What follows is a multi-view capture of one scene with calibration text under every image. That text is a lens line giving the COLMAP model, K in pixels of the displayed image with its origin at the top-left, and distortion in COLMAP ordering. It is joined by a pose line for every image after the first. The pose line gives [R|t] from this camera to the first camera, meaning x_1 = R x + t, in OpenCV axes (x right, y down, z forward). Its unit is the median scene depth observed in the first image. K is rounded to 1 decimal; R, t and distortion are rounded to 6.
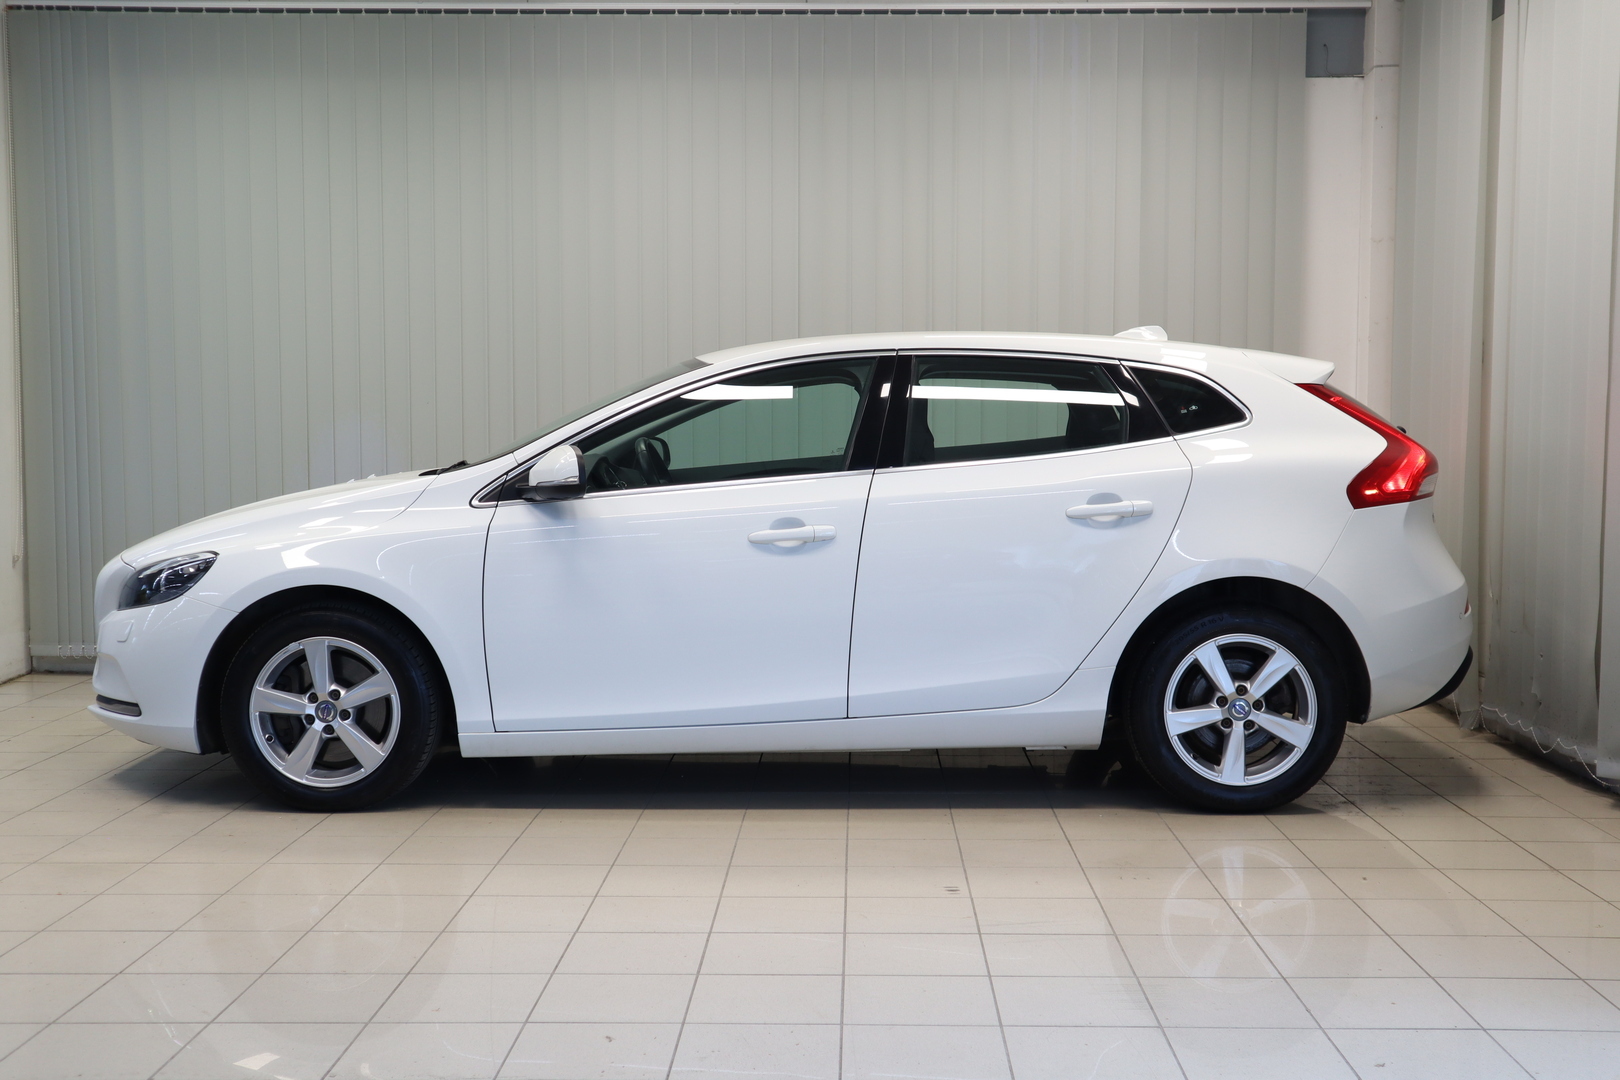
lens RADIAL K [[1774.5, 0, 808.6], [0, 1774.5, 553.7], [0, 0, 1]] dist [0.009985, 0.000000]
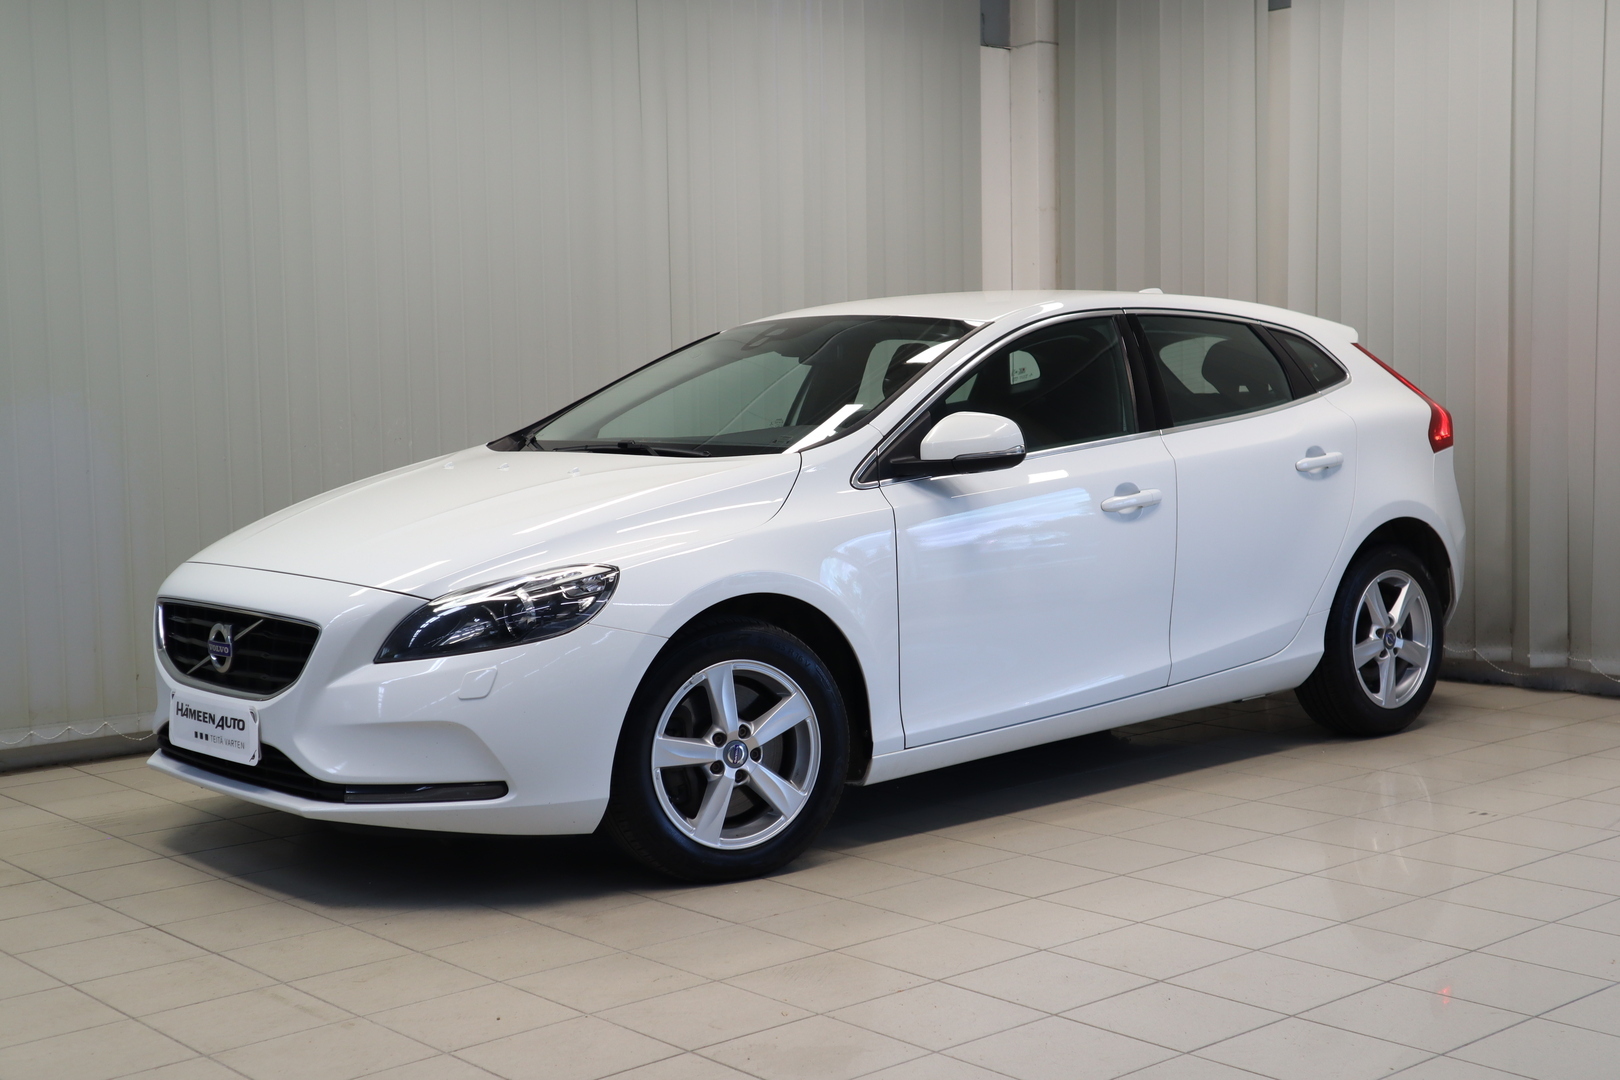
lens RADIAL K [[2058.5, 0, 807.0], [0, 2058.5, 529.6], [0, 0, 1]] dist [0.045892, 0.000000]
pose [[0.729871, -0.060221, 0.680927, -0.881212], [0.061935, 0.997841, 0.021862, -0.030124], [-0.680773, 0.026217, 0.732025, 0.301140]]
